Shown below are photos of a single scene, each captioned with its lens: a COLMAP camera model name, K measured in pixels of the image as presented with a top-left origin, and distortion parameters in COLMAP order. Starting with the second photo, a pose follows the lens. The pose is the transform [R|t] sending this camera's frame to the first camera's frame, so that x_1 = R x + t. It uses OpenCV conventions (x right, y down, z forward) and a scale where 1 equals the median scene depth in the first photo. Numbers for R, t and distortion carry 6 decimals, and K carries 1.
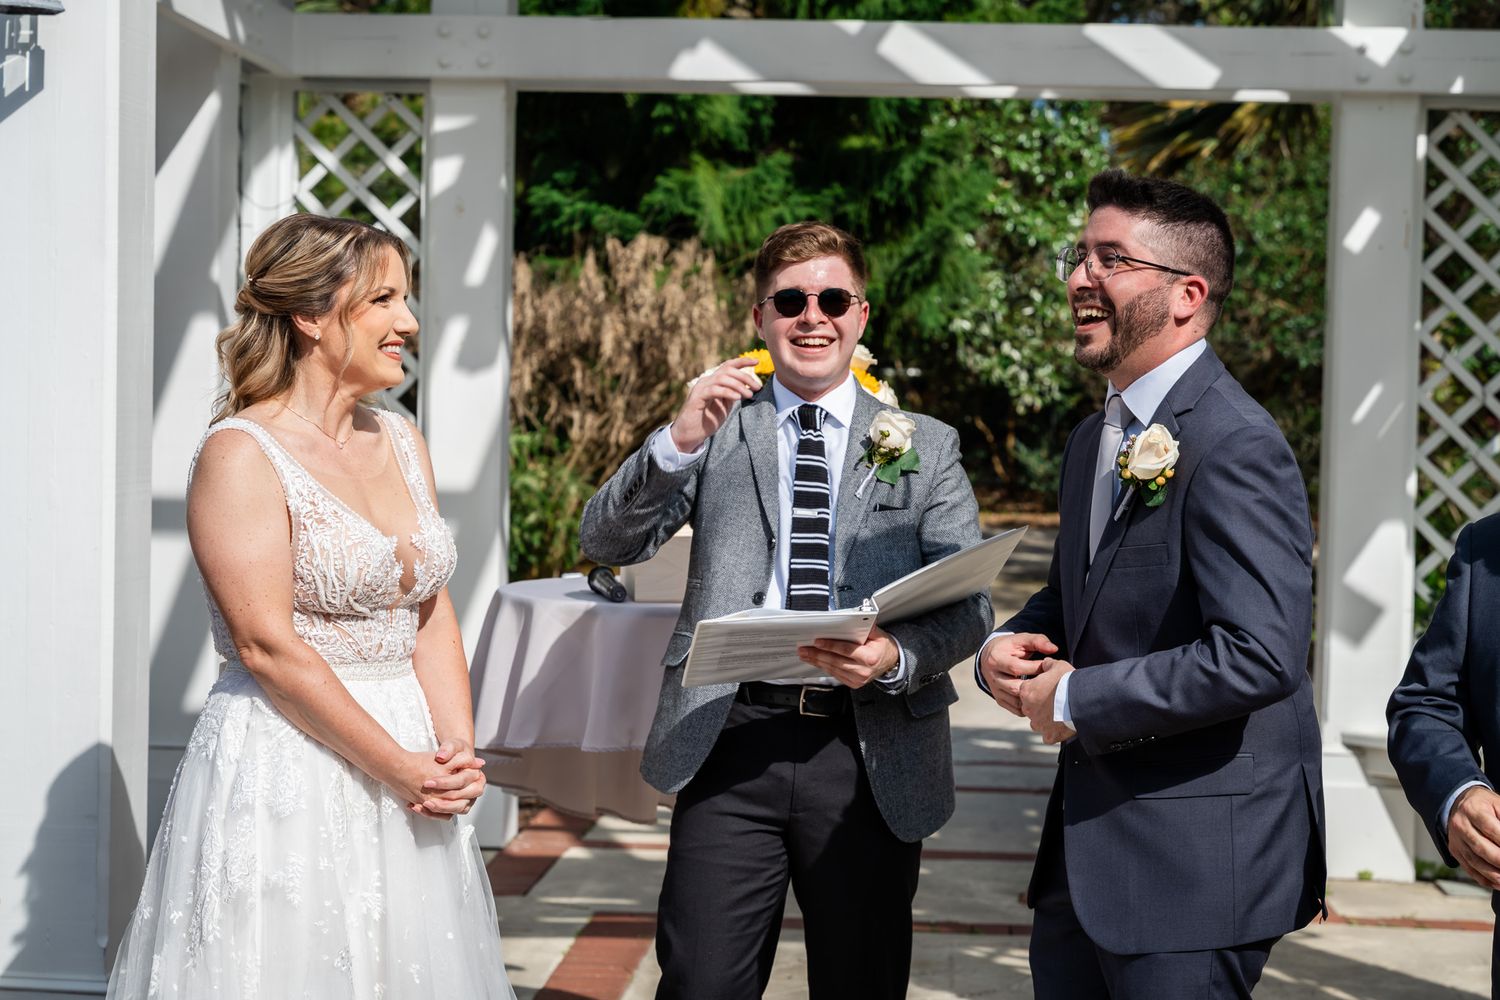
lens RADIAL K [[3001.9, 0, 759.6], [0, 3001.9, 508.2], [0, 0, 1]] dist [0.048467, 0.000000]
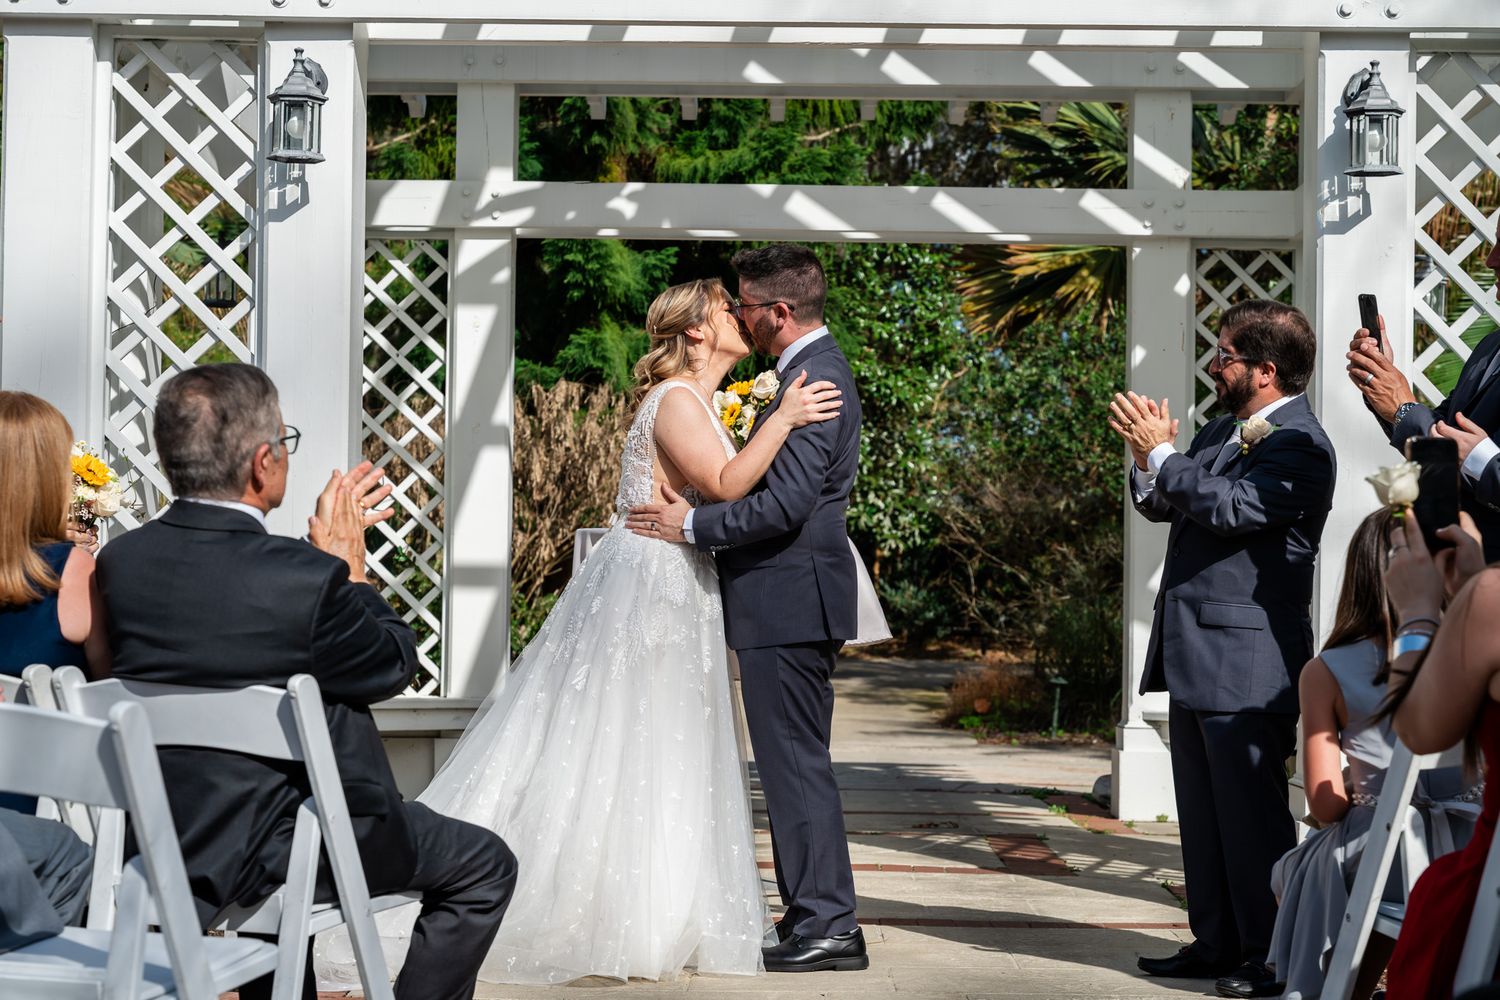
lens RADIAL K [[3001.9, 0, 744.6], [0, 3001.9, 496.0], [0, 0, 1]] dist [0.048467, 0.000000]
pose [[0.999086, -0.003991, 0.042561, -0.018512], [0.006865, 0.997689, -0.067604, 0.032663], [-0.042193, 0.067835, 0.996804, -0.157764]]
